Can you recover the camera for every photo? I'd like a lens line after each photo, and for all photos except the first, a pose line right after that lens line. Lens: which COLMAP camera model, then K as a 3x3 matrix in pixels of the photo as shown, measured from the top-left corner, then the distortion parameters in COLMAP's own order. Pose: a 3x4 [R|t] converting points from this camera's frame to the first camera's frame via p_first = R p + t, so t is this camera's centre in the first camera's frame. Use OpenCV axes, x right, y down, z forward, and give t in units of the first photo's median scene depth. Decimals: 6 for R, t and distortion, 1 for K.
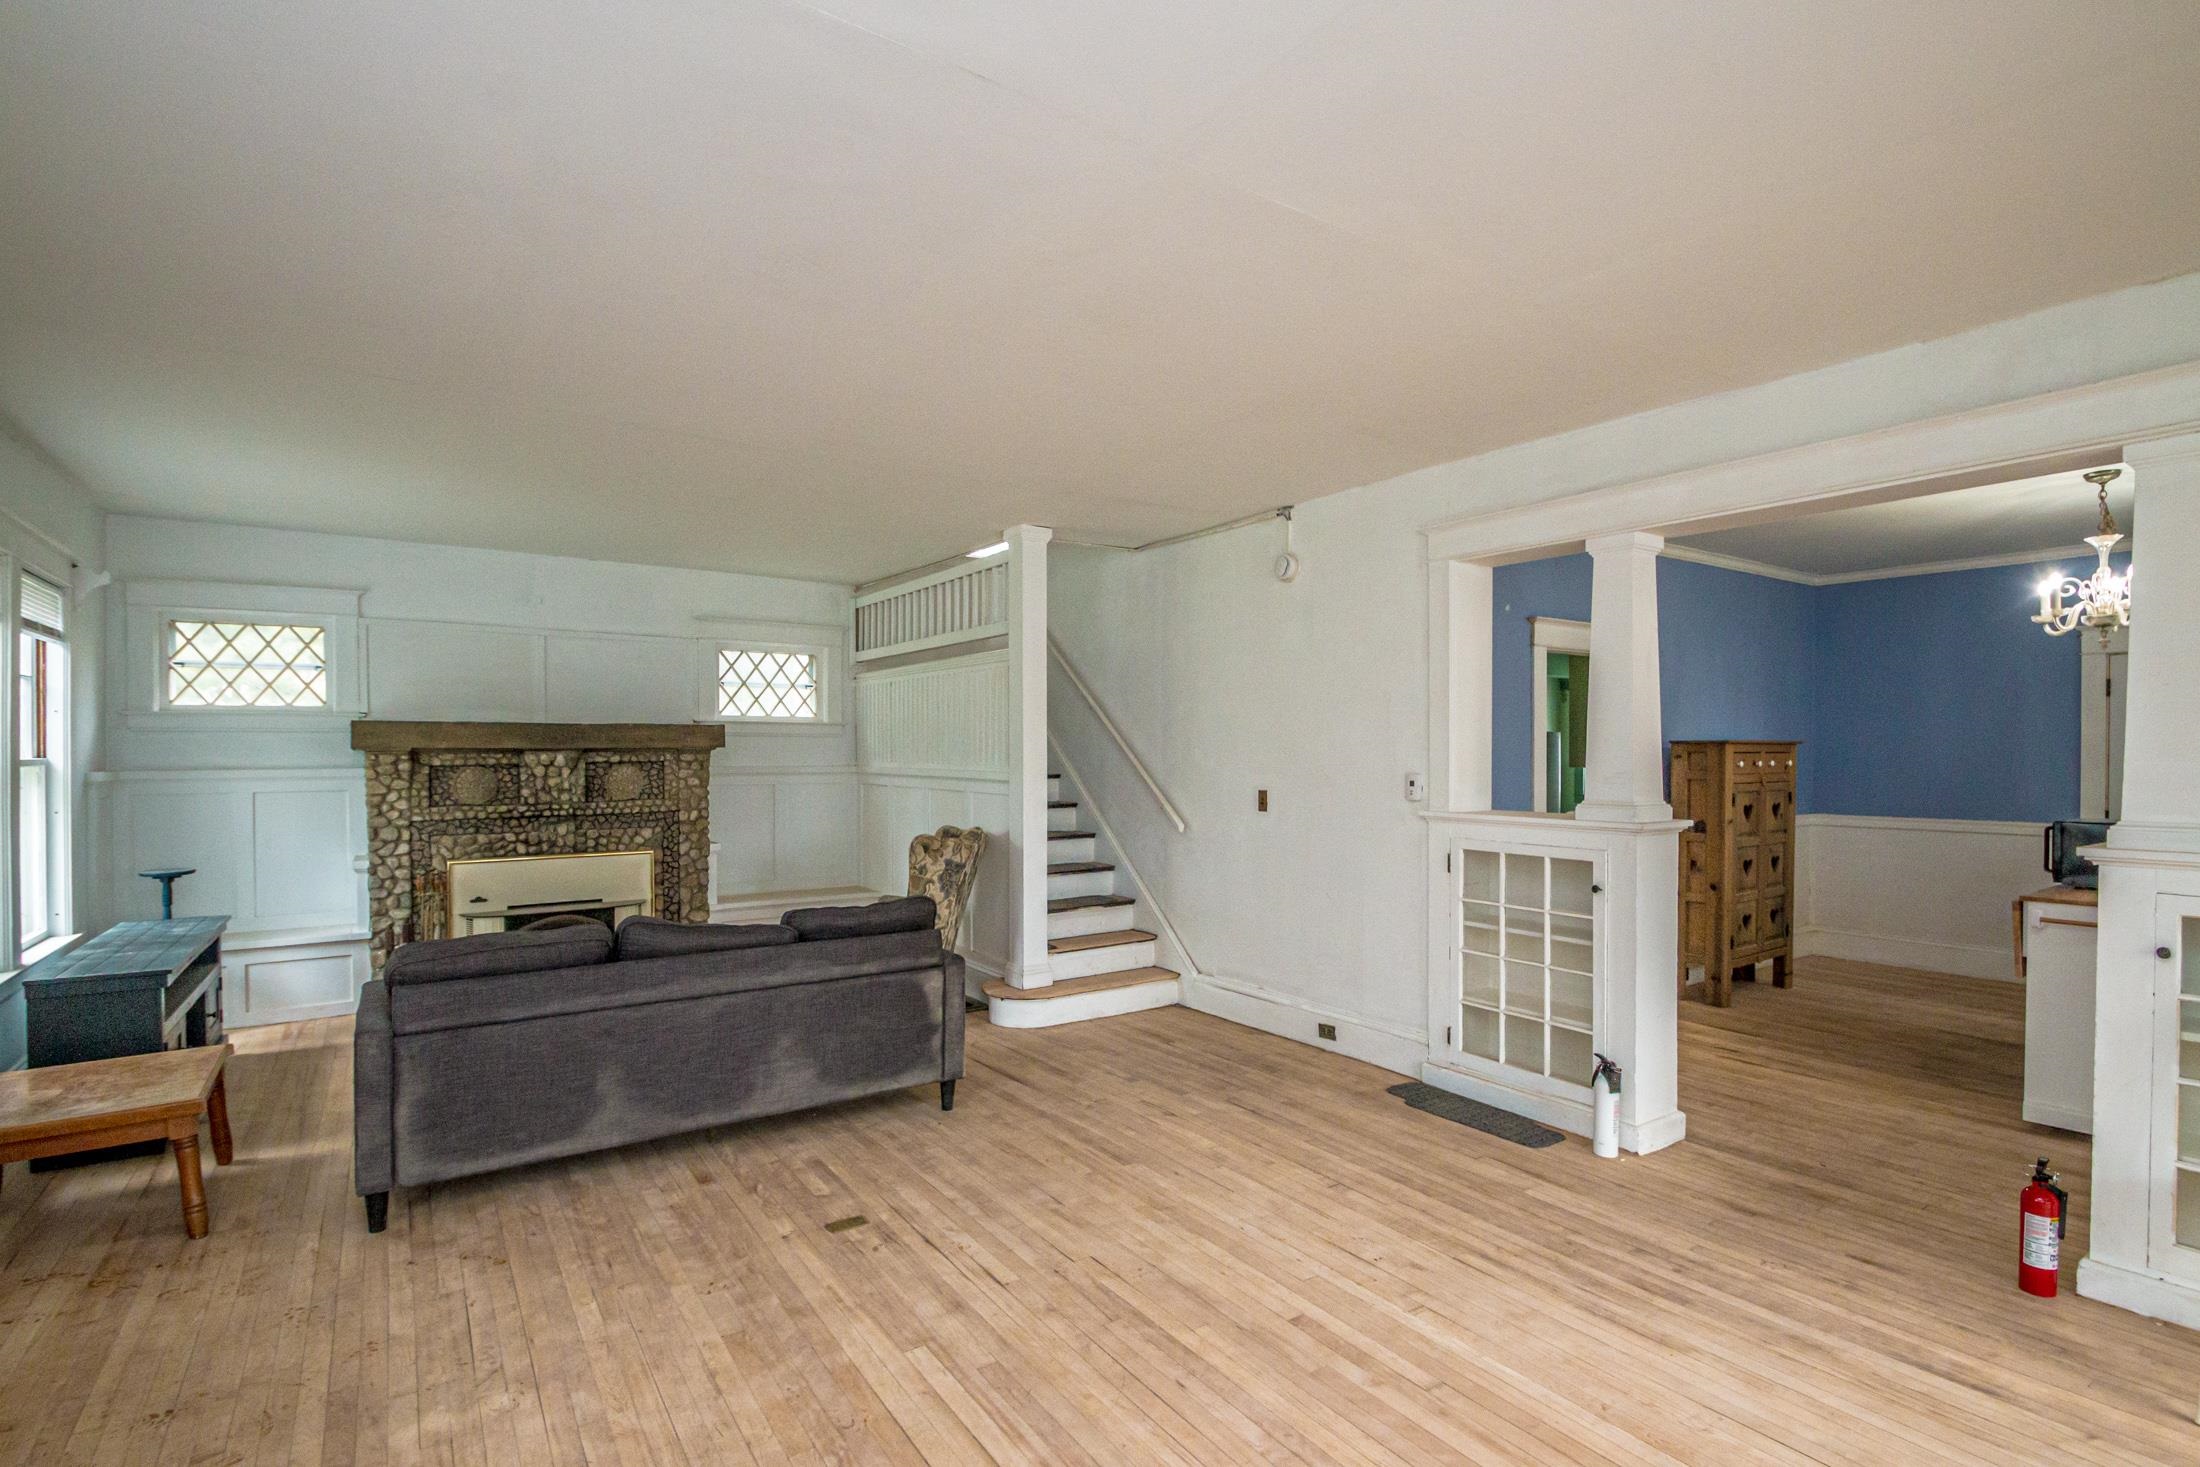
lens RADIAL K [[1037.1, 0, 1087.7], [0, 1037.1, 761.5], [0, 0, 1]] dist [0.001161, -0.001340]
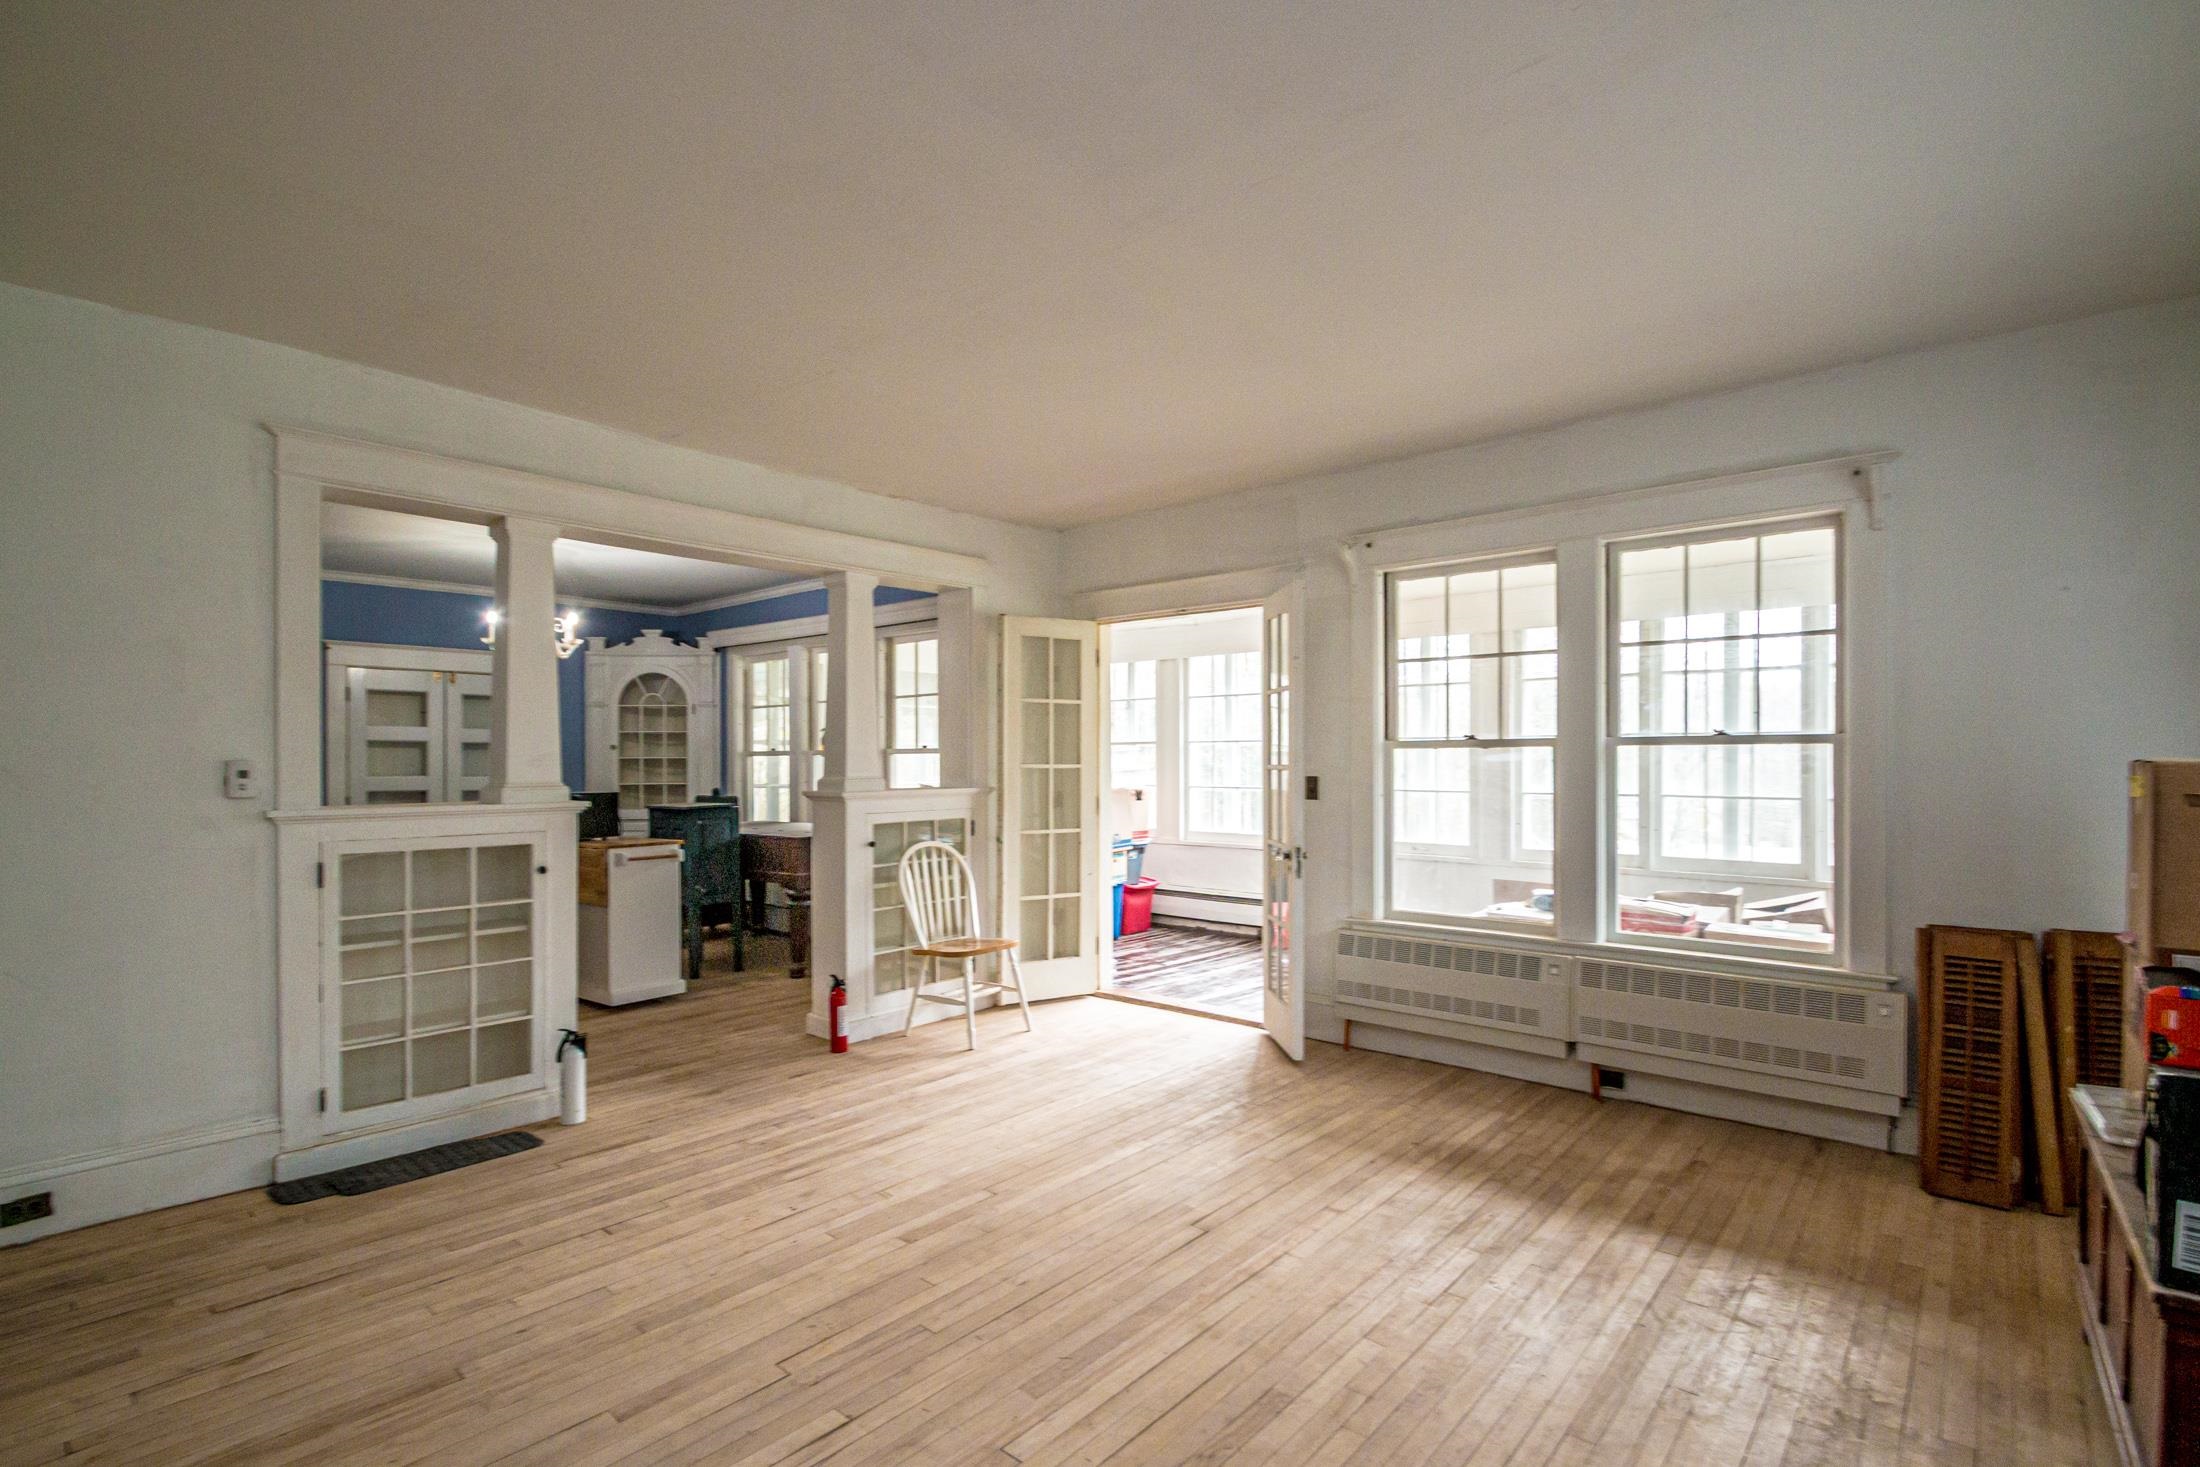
lens RADIAL K [[1037.1, 0, 1087.7], [0, 1037.1, 761.5], [0, 0, 1]] dist [0.001161, -0.001340]
pose [[-0.251520, -0.000524, 0.967852, -0.510565], [0.014579, 0.999884, 0.004330, 0.016791], [-0.967742, 0.015199, -0.251483, 0.608403]]
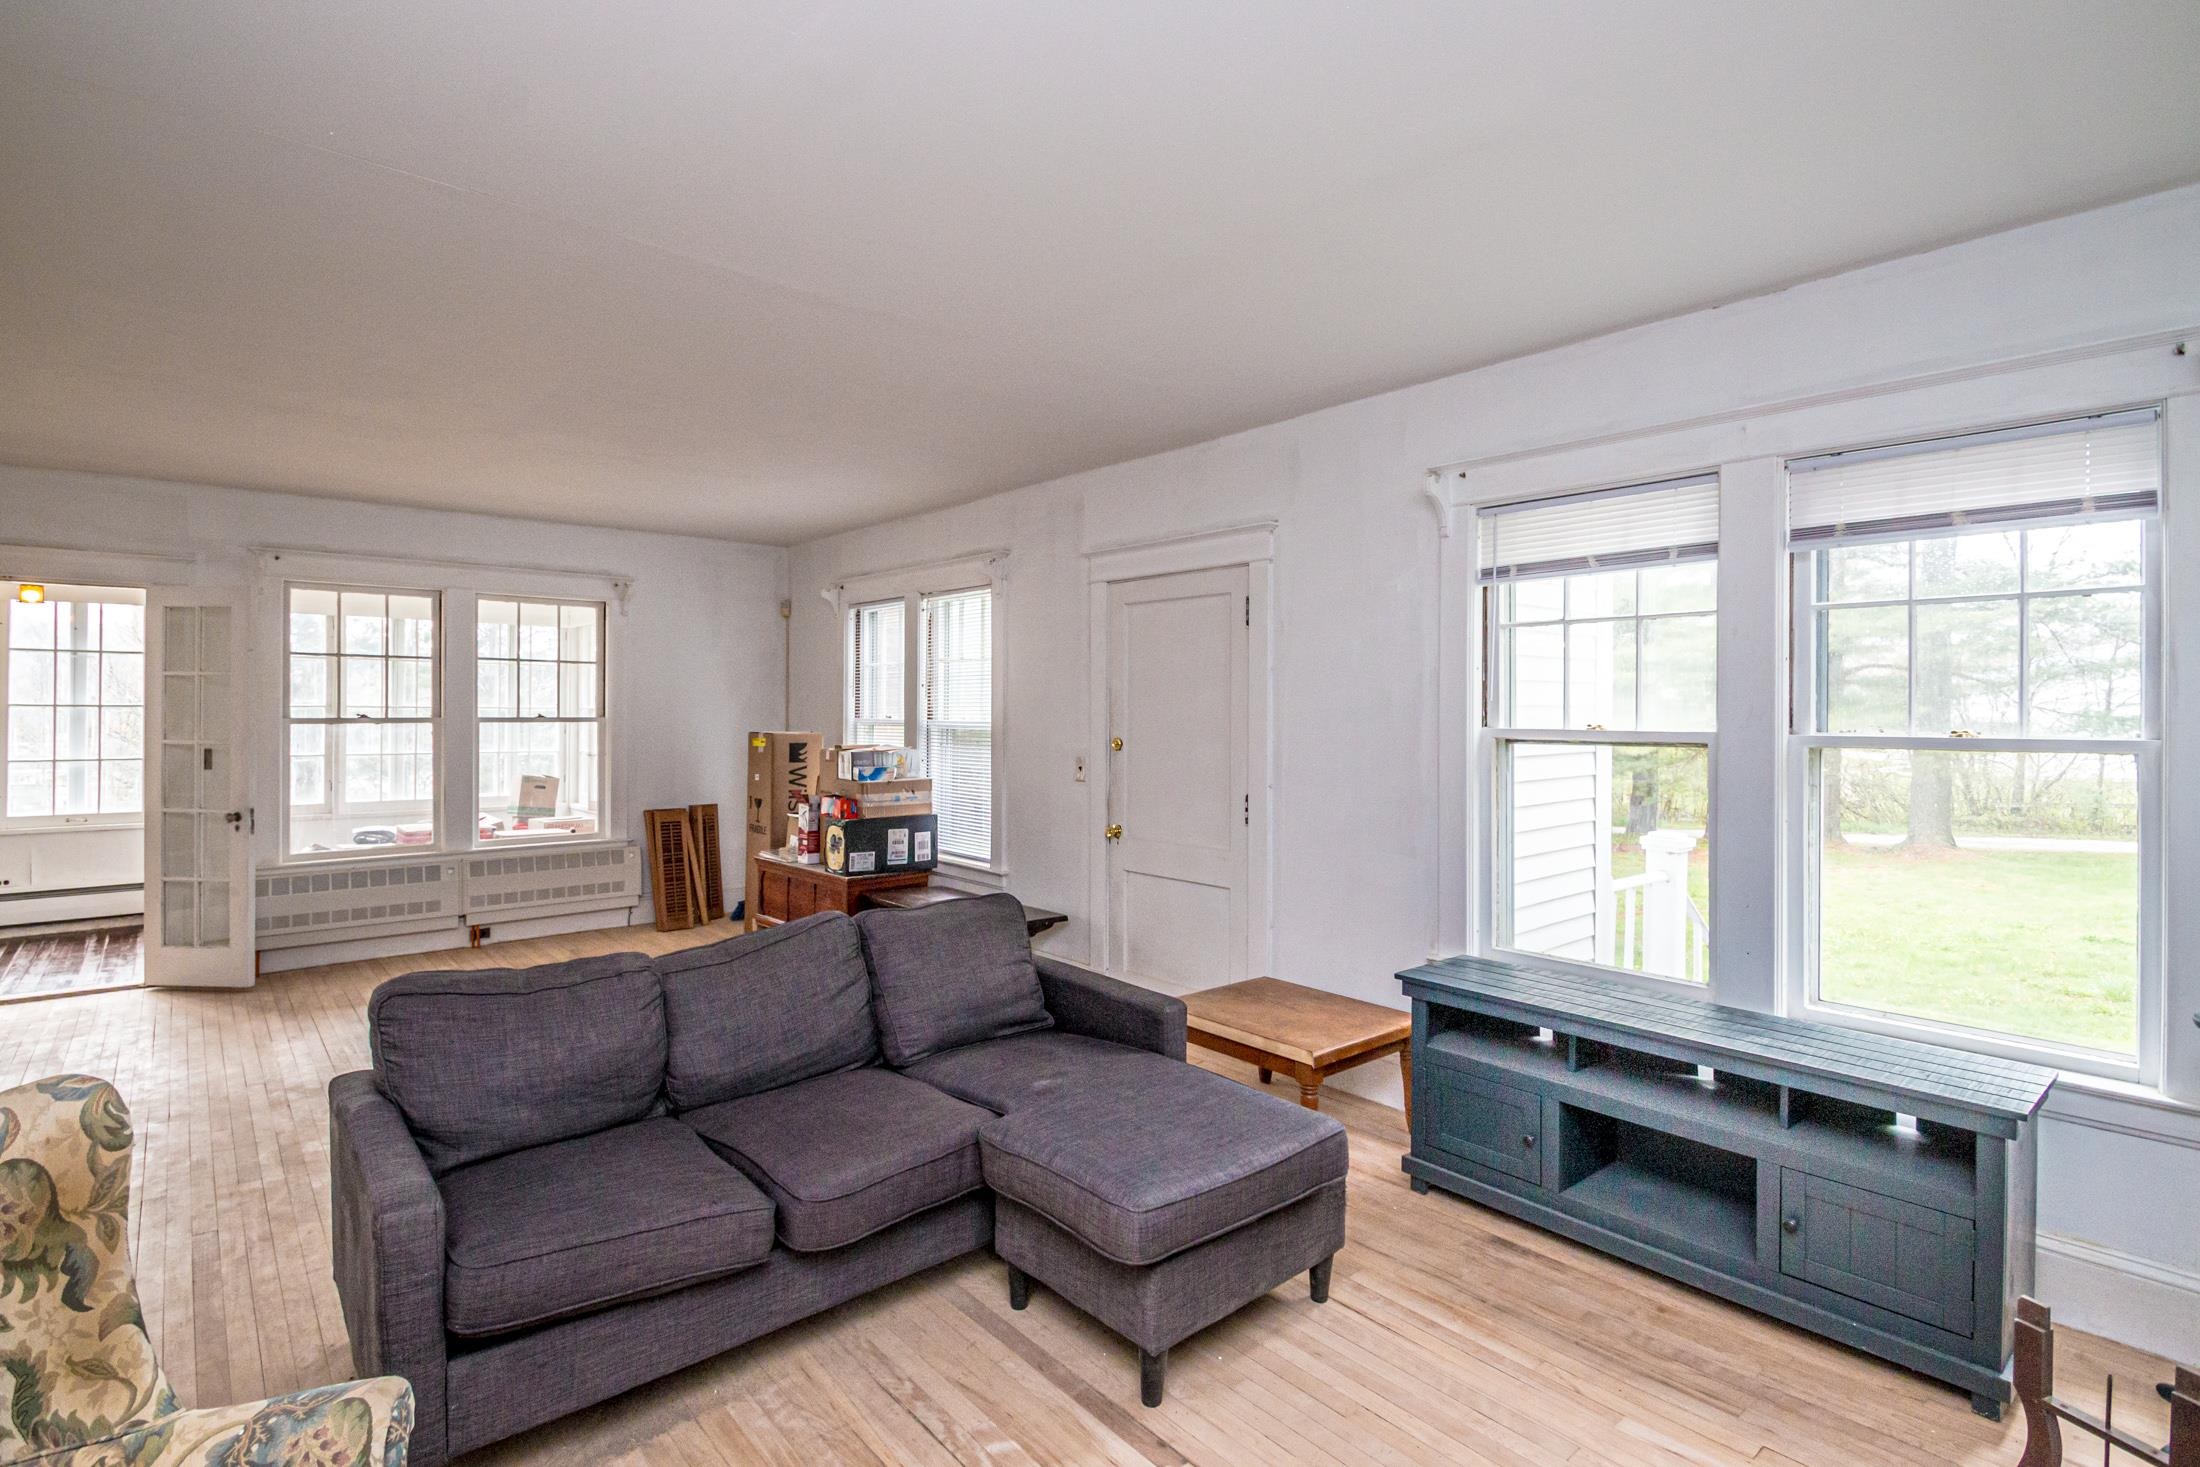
lens RADIAL K [[1051.0, 0, 1173.7], [0, 1051.0, 714.2], [0, 0, 1]] dist [-0.003874, -0.001442]
pose [[-0.984319, -0.001011, -0.176393, -0.444202], [-0.003994, 0.999855, 0.016559, -0.023701], [0.176350, 0.017004, -0.984181, 1.463416]]
